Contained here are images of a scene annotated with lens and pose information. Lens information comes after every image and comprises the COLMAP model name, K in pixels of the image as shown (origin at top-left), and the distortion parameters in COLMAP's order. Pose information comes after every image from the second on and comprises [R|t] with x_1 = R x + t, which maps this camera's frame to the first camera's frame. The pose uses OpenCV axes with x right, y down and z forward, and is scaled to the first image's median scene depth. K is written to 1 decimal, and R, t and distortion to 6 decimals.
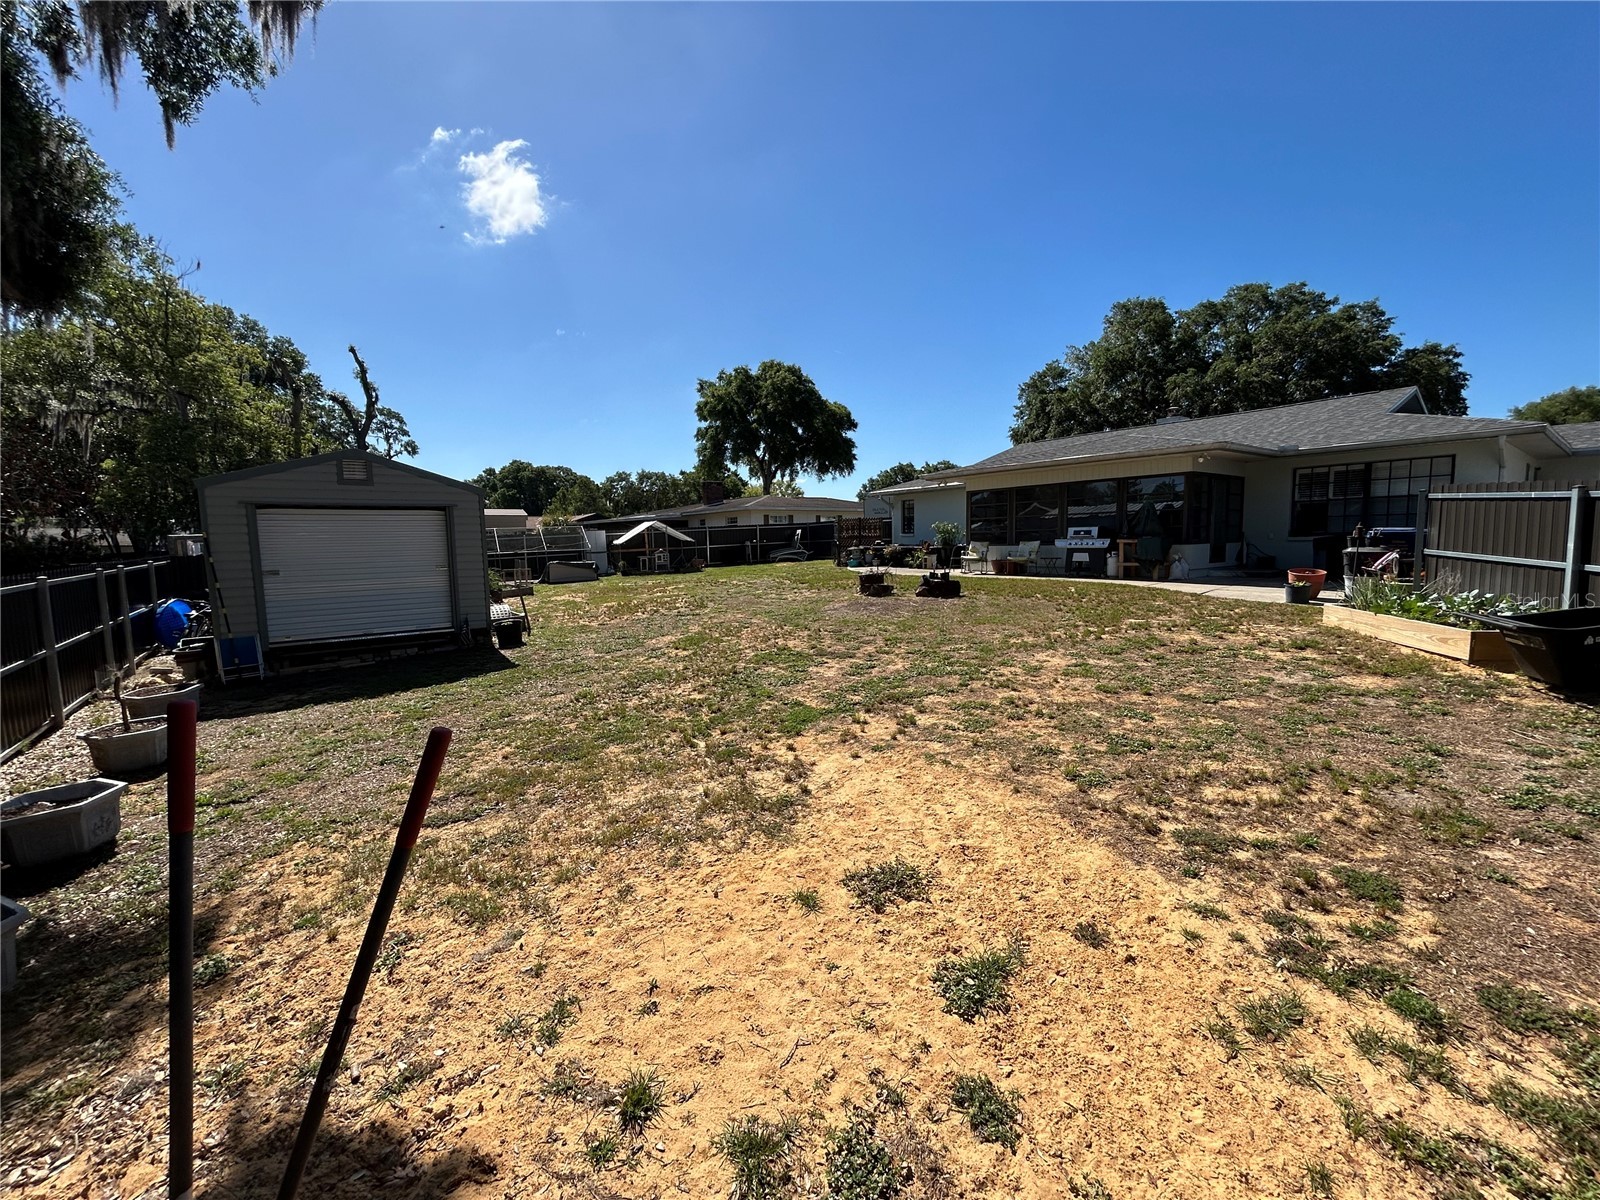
lens RADIAL K [[638.6, 0, 798.3], [0, 638.6, 593.1], [0, 0, 1]] dist [-0.001475, -0.000214]
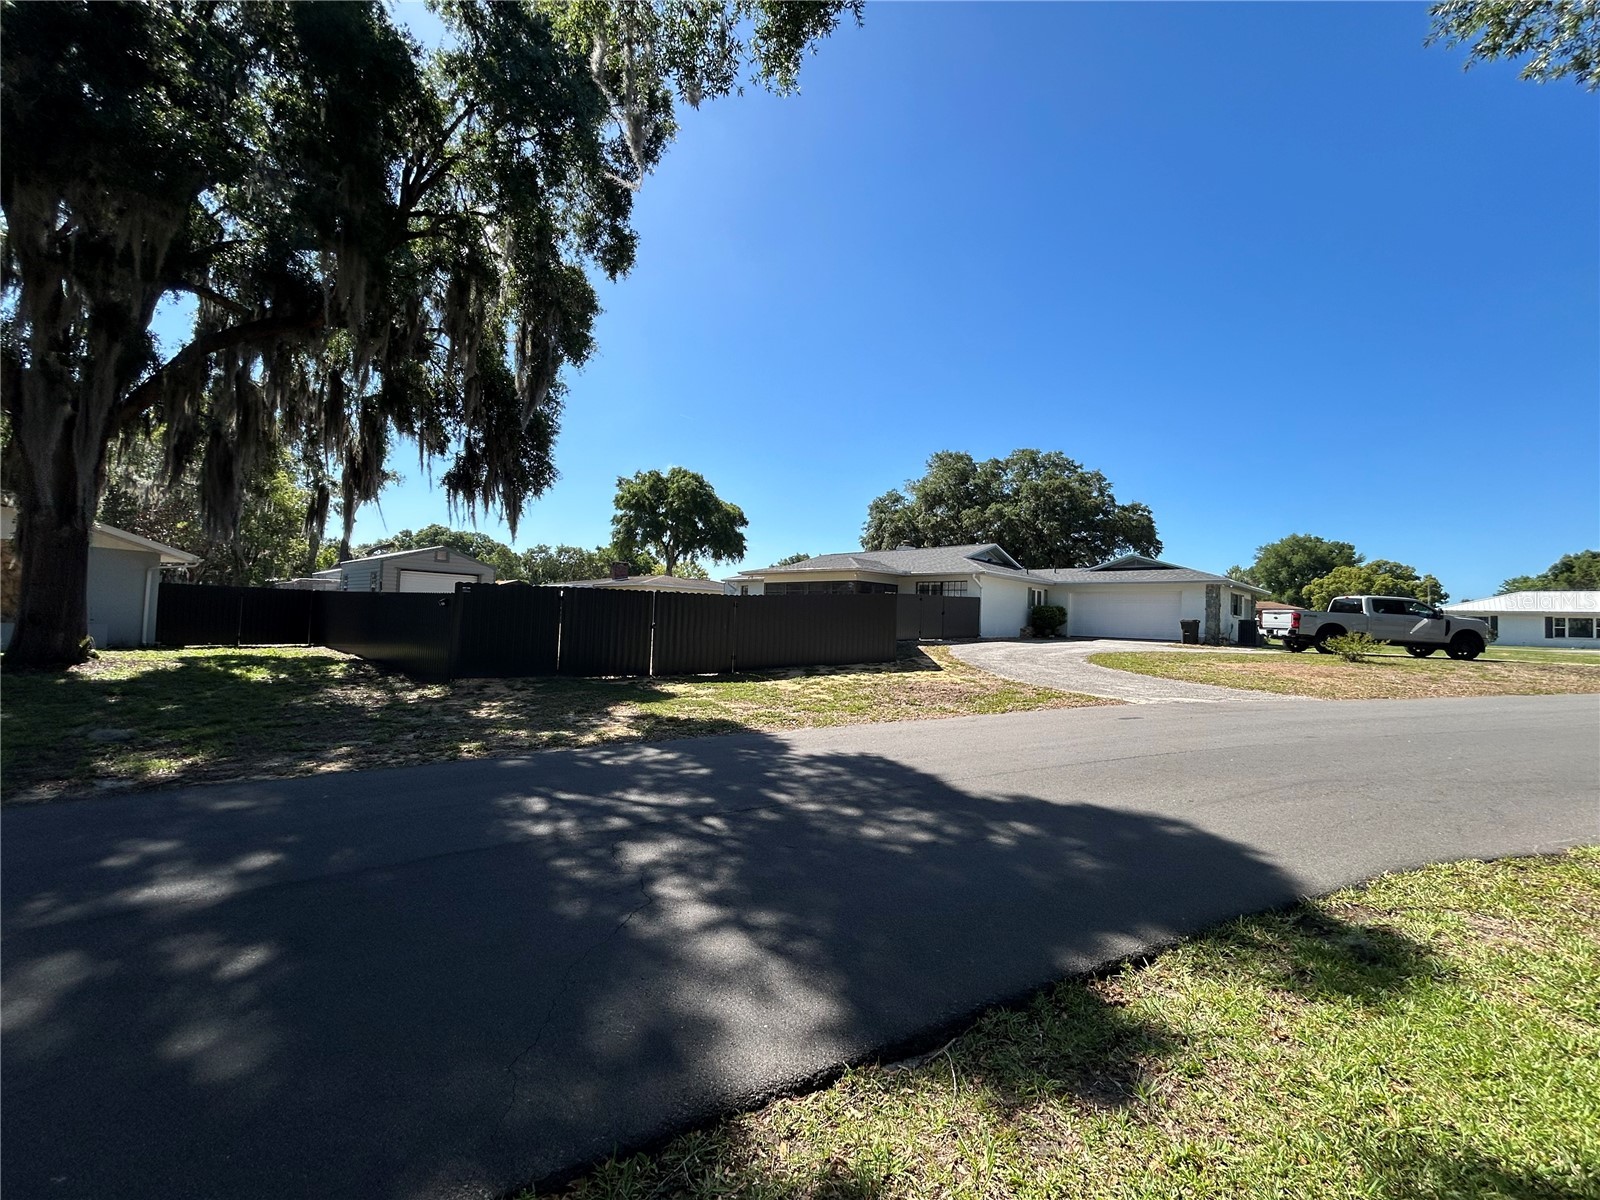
lens RADIAL K [[638.6, 0, 801.5], [0, 638.6, 595.8], [0, 0, 1]] dist [-0.001475, -0.000214]
pose [[0.989069, 0.062102, 0.133735, 0.039901], [-0.045209, 0.991020, -0.125843, 0.026506], [-0.140349, 0.118422, 0.982995, -0.212008]]
